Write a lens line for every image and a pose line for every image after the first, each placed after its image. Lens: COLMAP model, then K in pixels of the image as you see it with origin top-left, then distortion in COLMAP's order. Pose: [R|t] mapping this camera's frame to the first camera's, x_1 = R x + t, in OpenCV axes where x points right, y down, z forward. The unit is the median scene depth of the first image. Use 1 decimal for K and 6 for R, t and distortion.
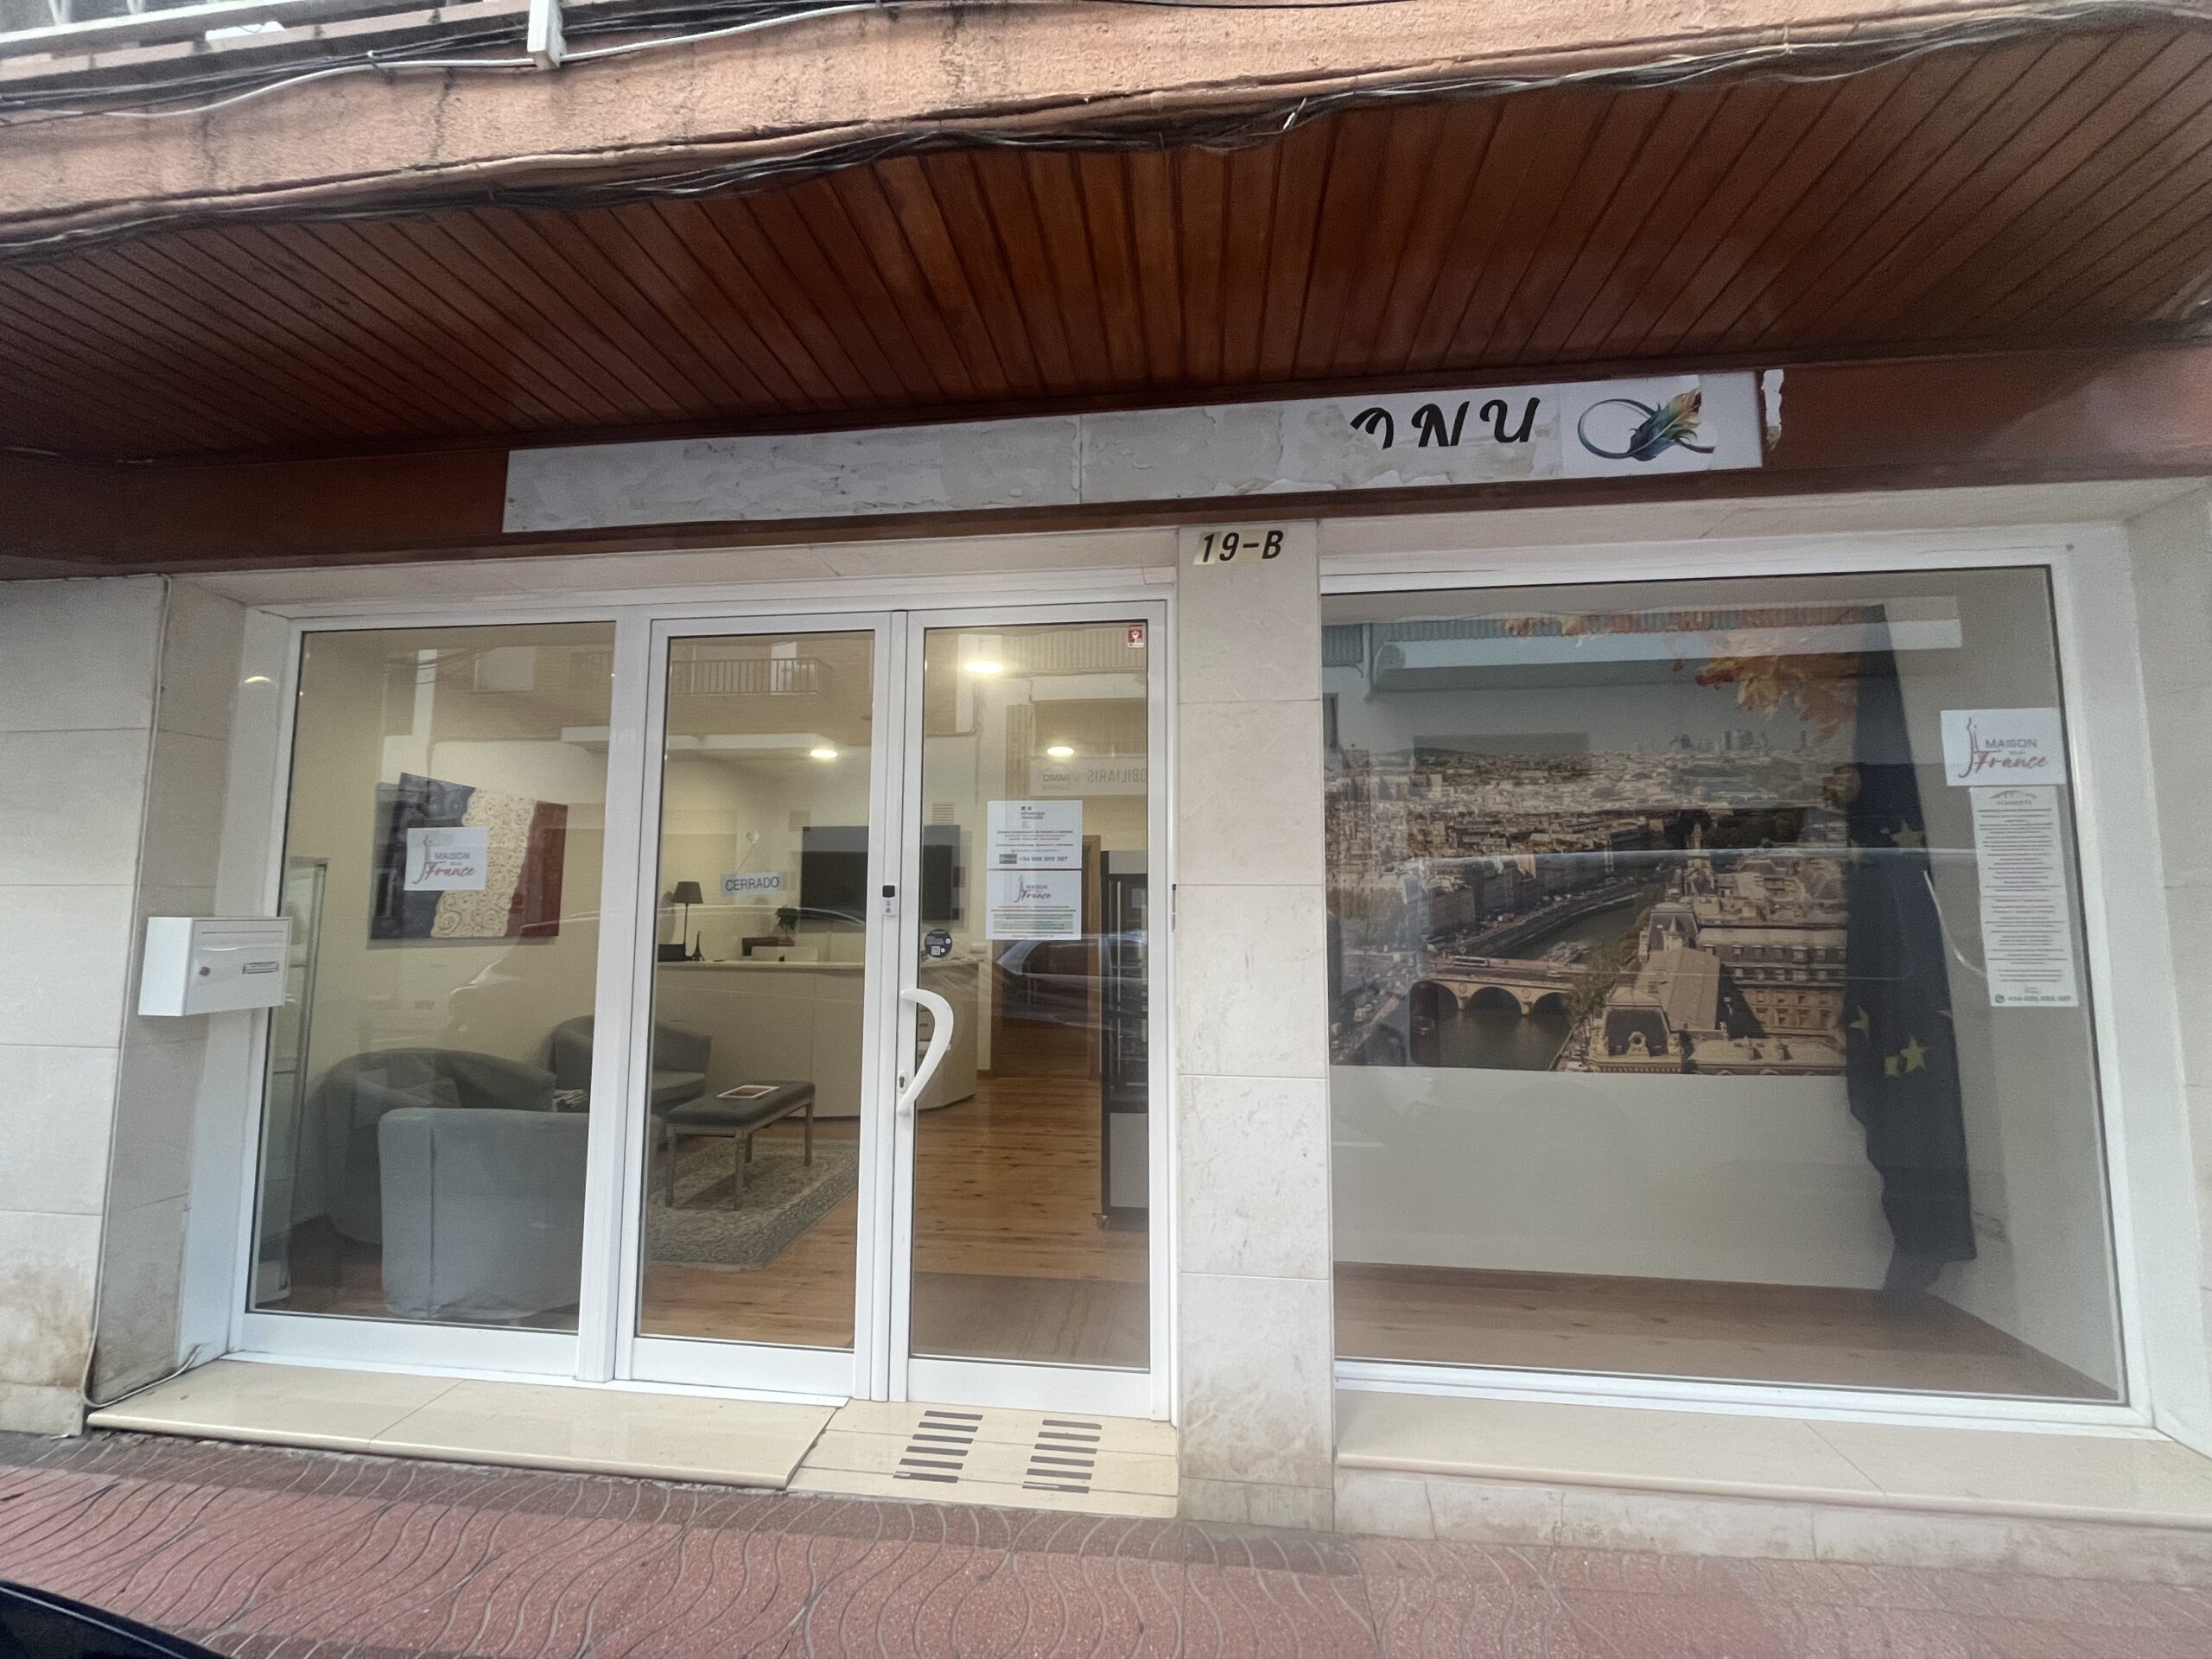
lens RADIAL K [[895.1, 0, 1101.6], [0, 895.1, 824.6], [0, 0, 1]] dist [-0.002866, -0.000172]
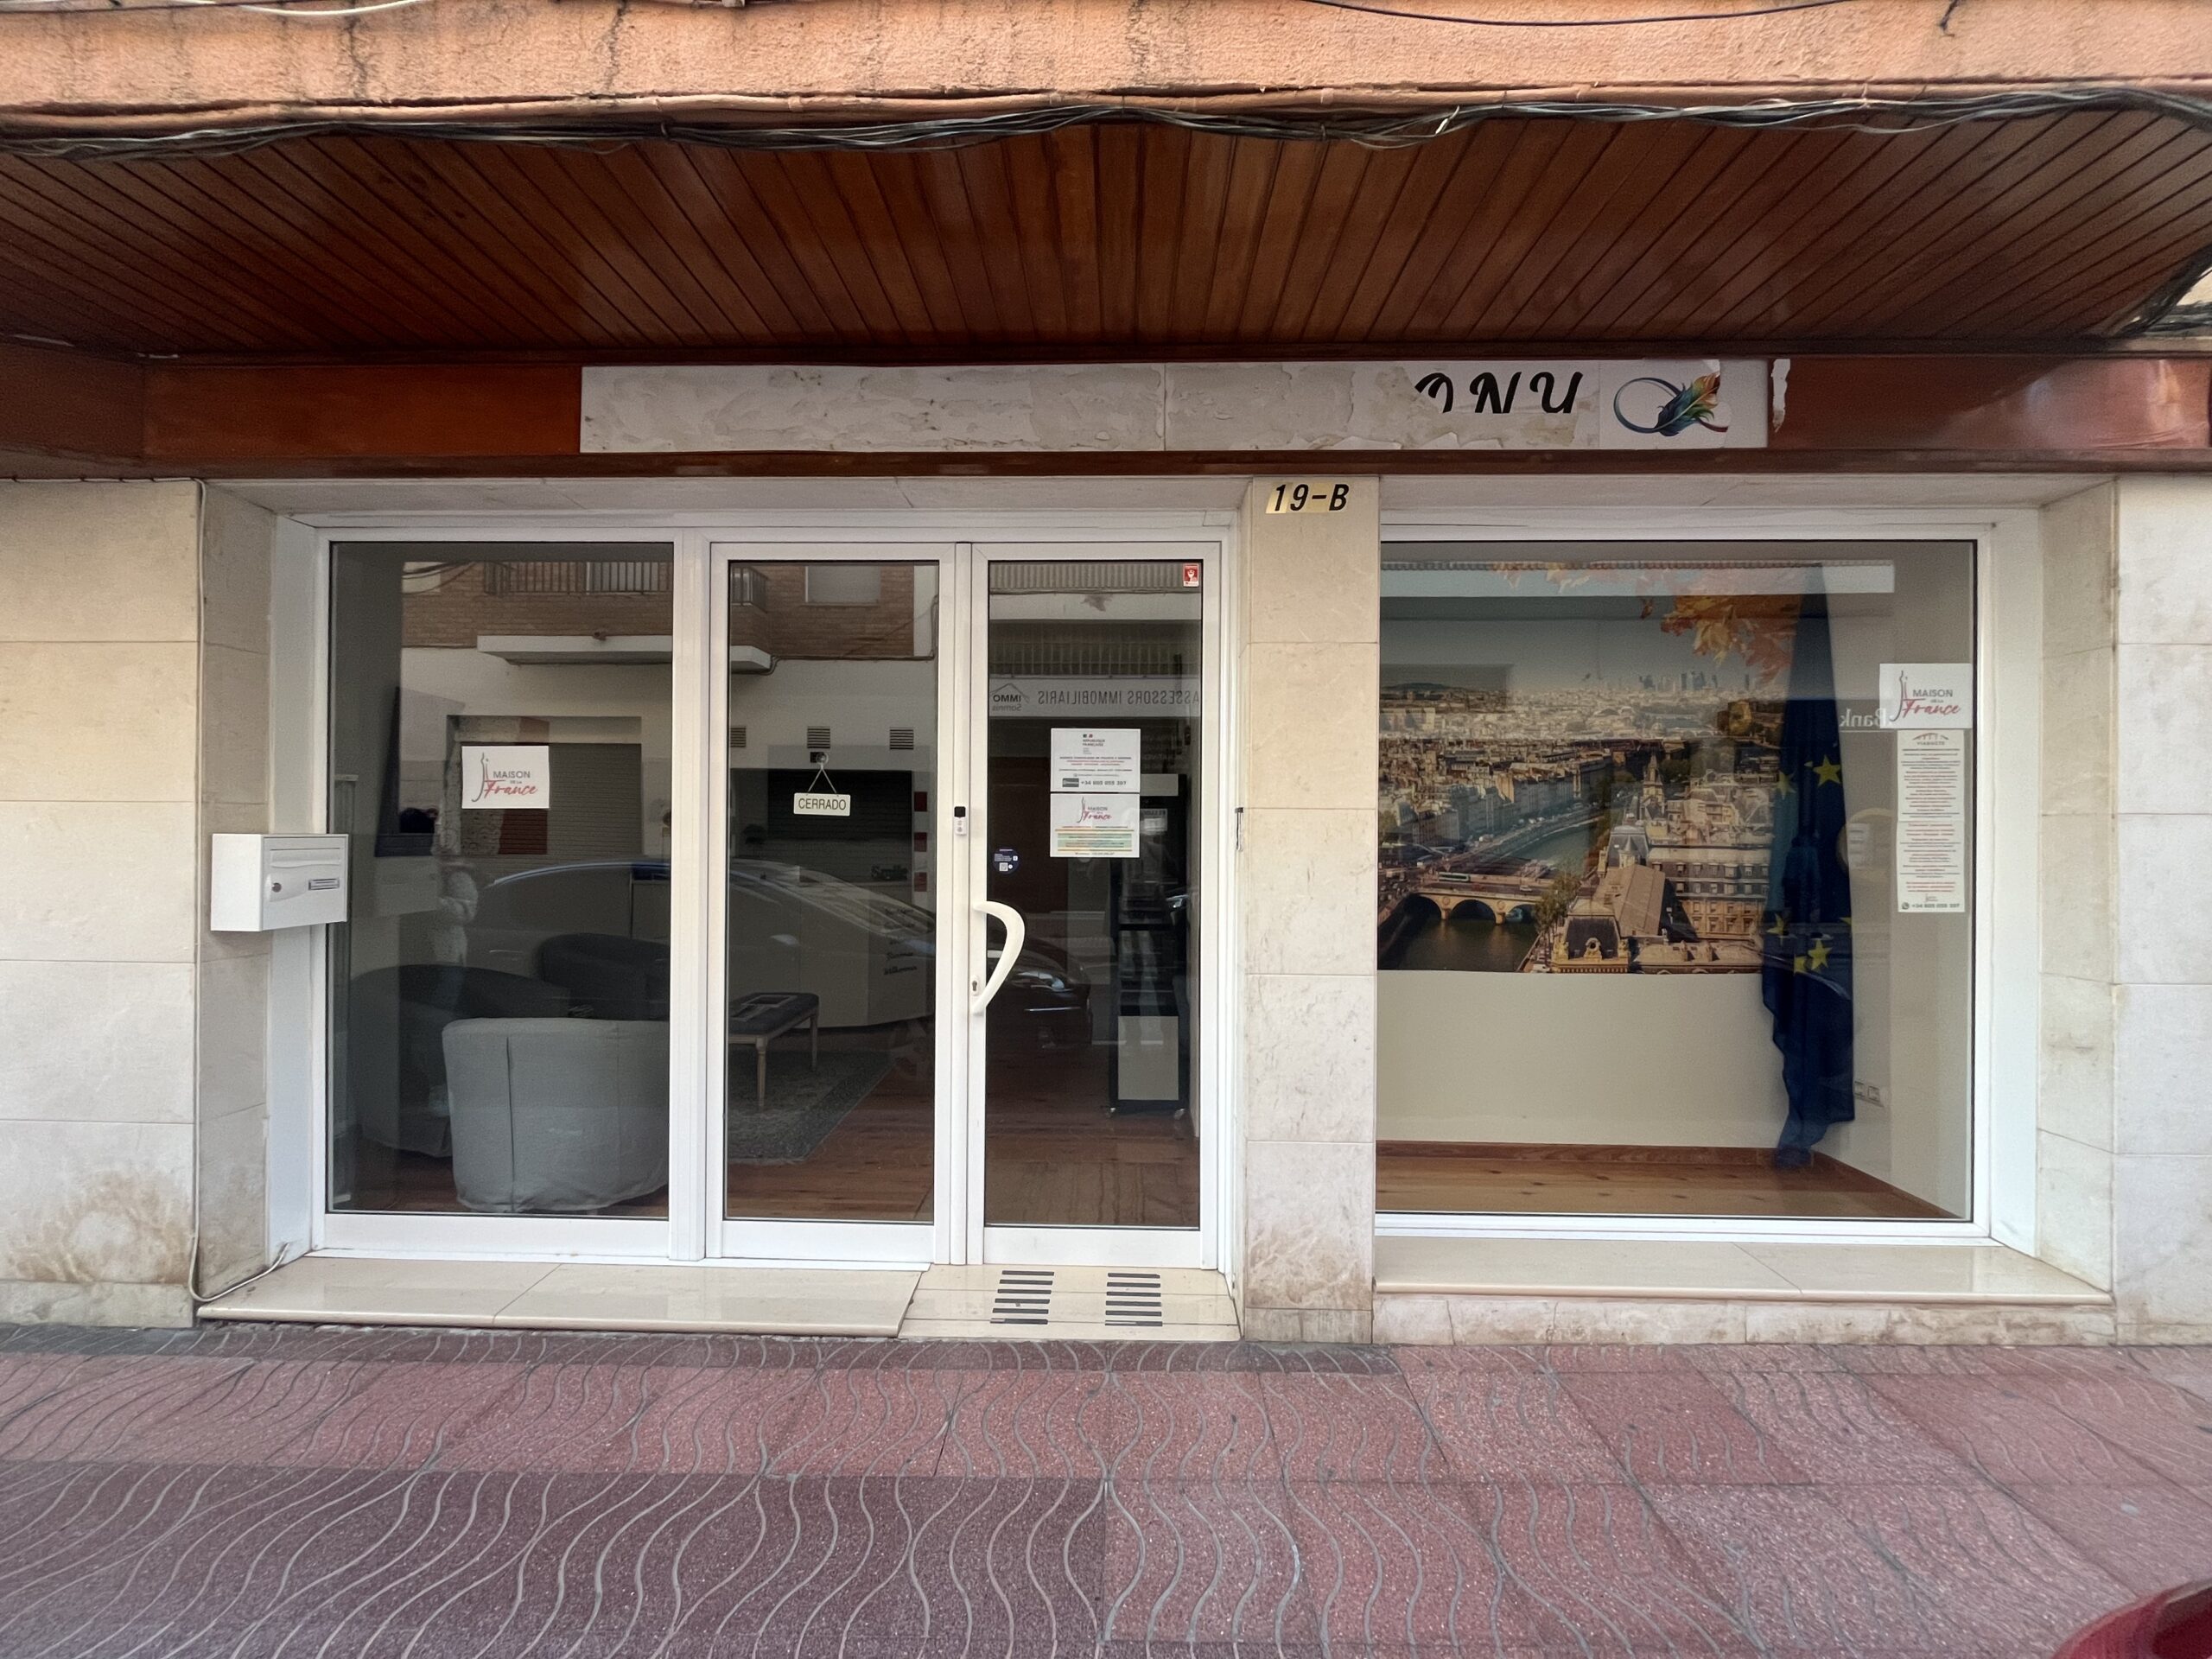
lens RADIAL K [[895.1, 0, 1101.6], [0, 895.1, 824.6], [0, 0, 1]] dist [-0.002866, -0.000172]
pose [[0.995501, 0.004434, 0.094644, -0.192994], [-0.012835, 0.996007, 0.088346, -0.007750], [-0.093875, -0.089163, 0.991583, -0.088087]]
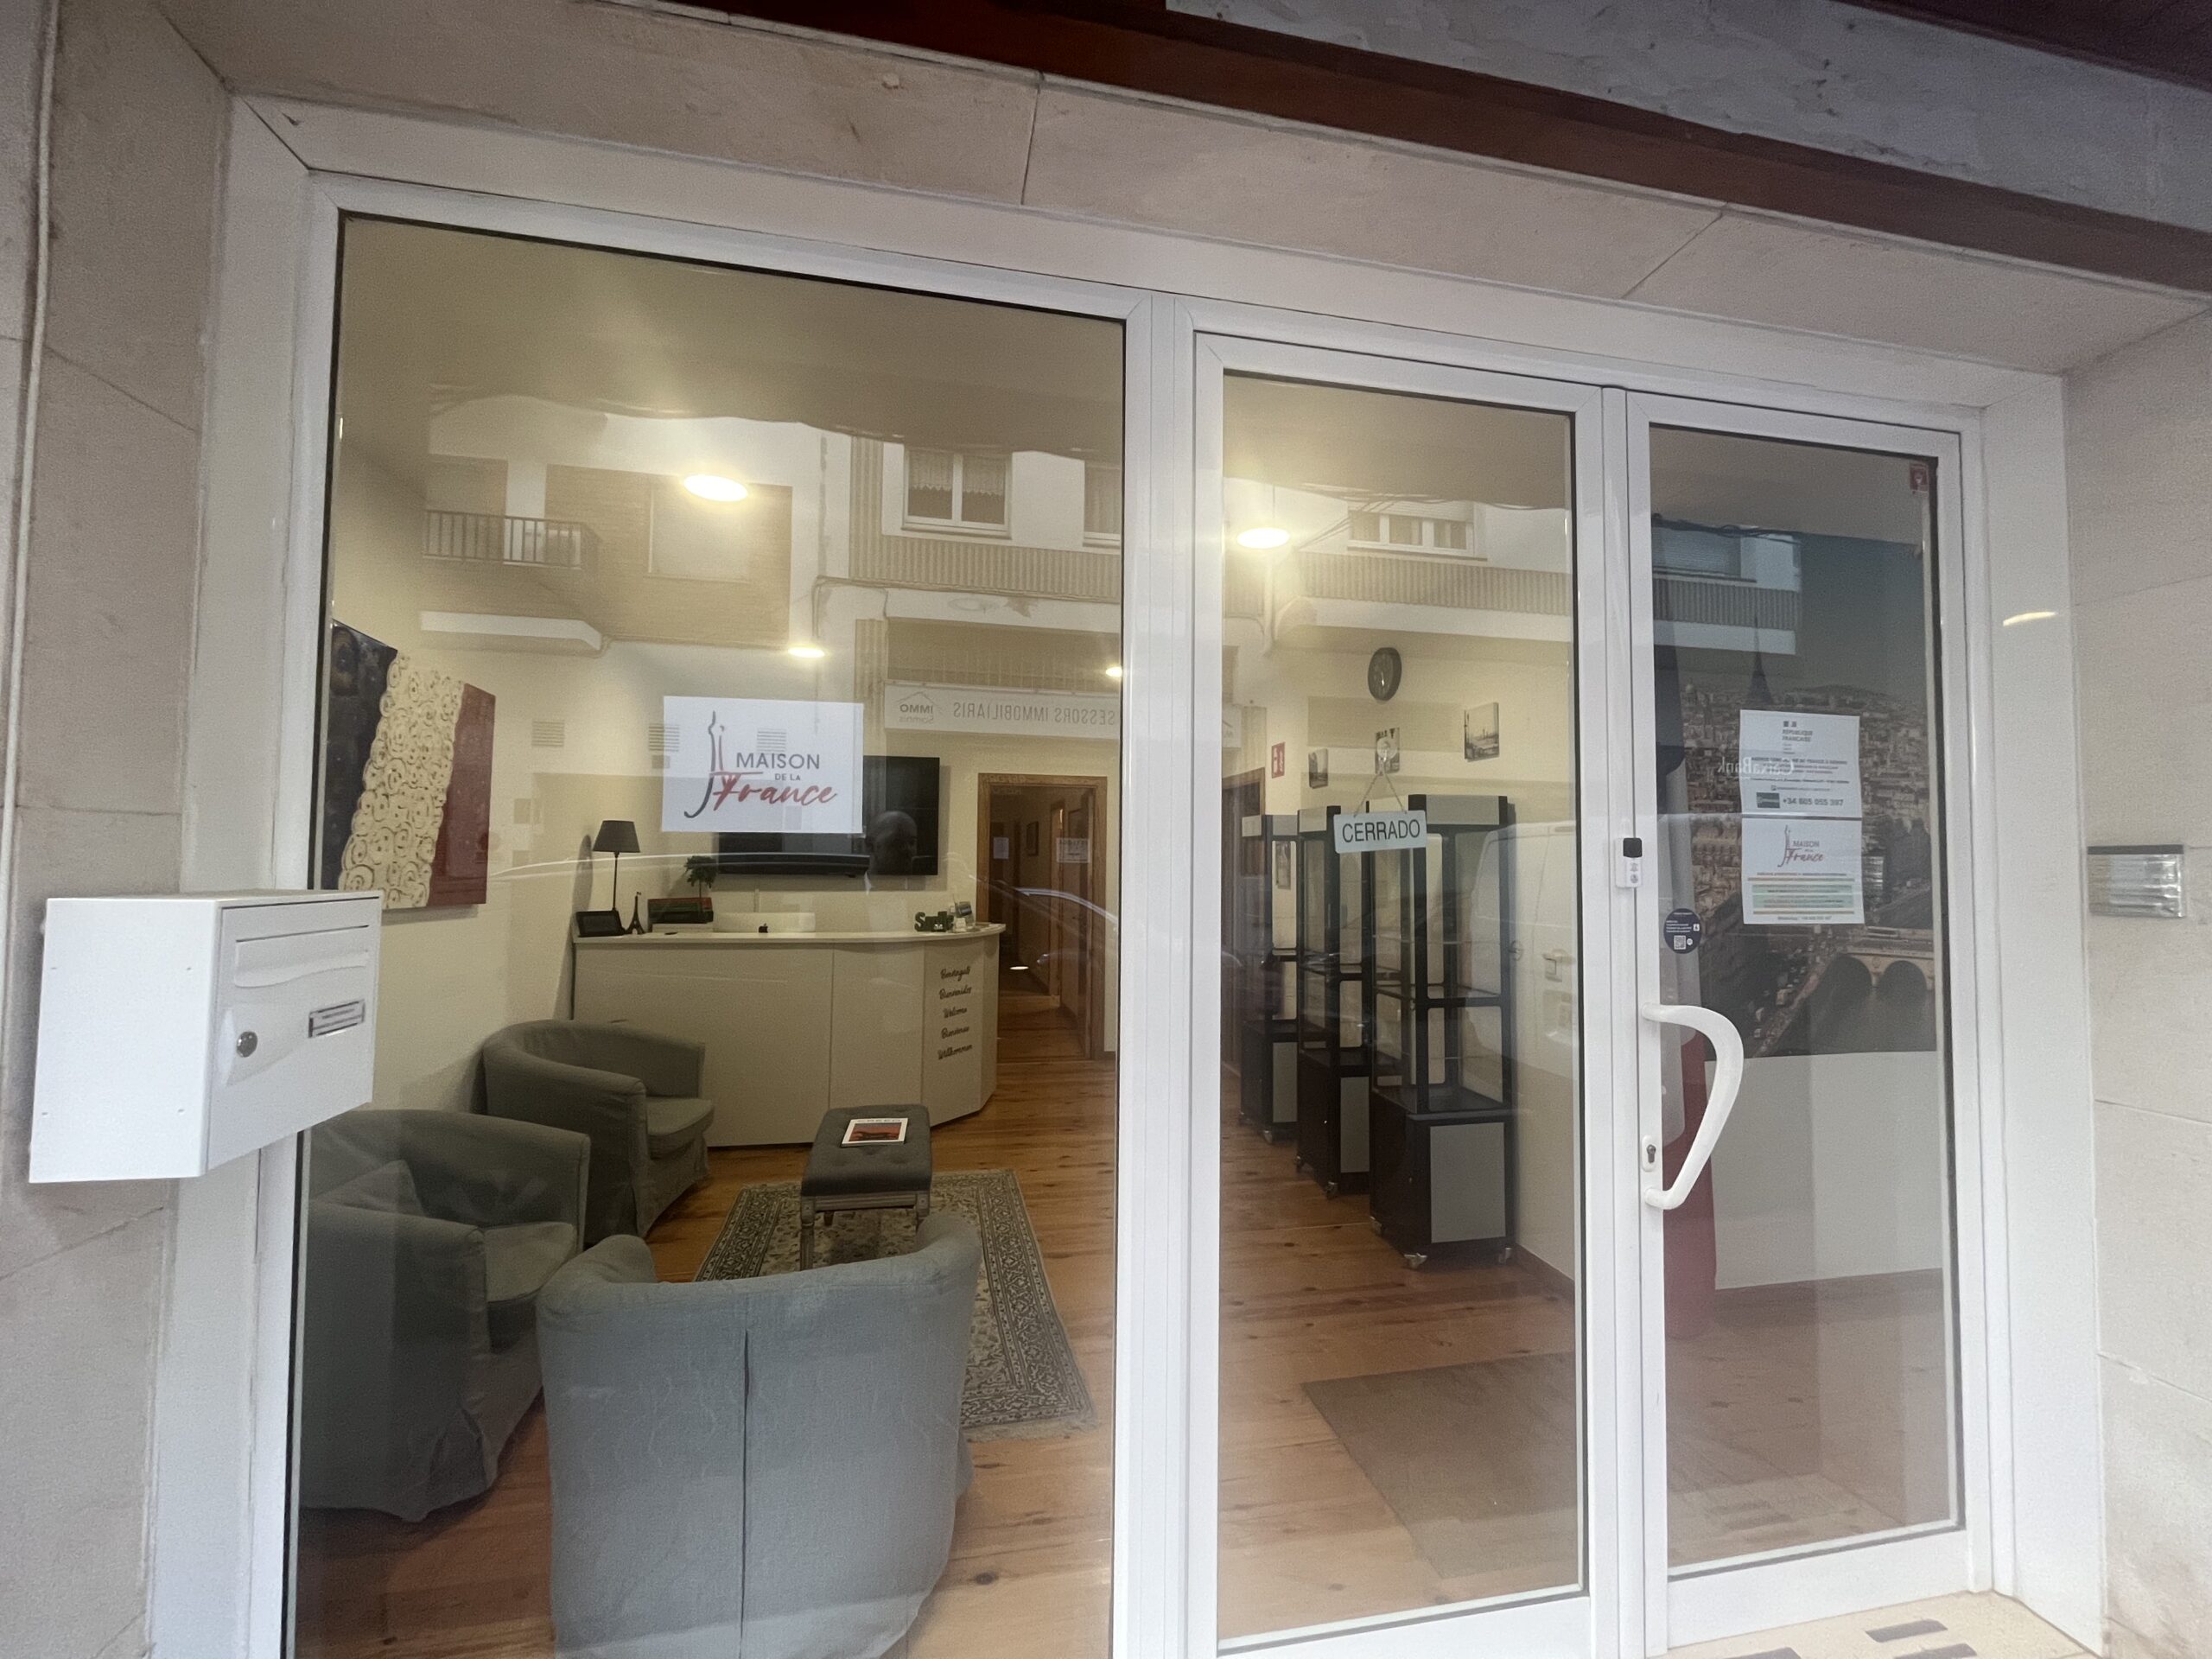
lens RADIAL K [[895.1, 0, 1101.6], [0, 895.1, 824.6], [0, 0, 1]] dist [-0.002866, -0.000172]
pose [[0.949051, 0.020249, 0.314473, -0.875045], [-0.037800, 0.998043, 0.049814, 0.047852], [-0.312849, -0.059163, 0.947959, 0.607889]]
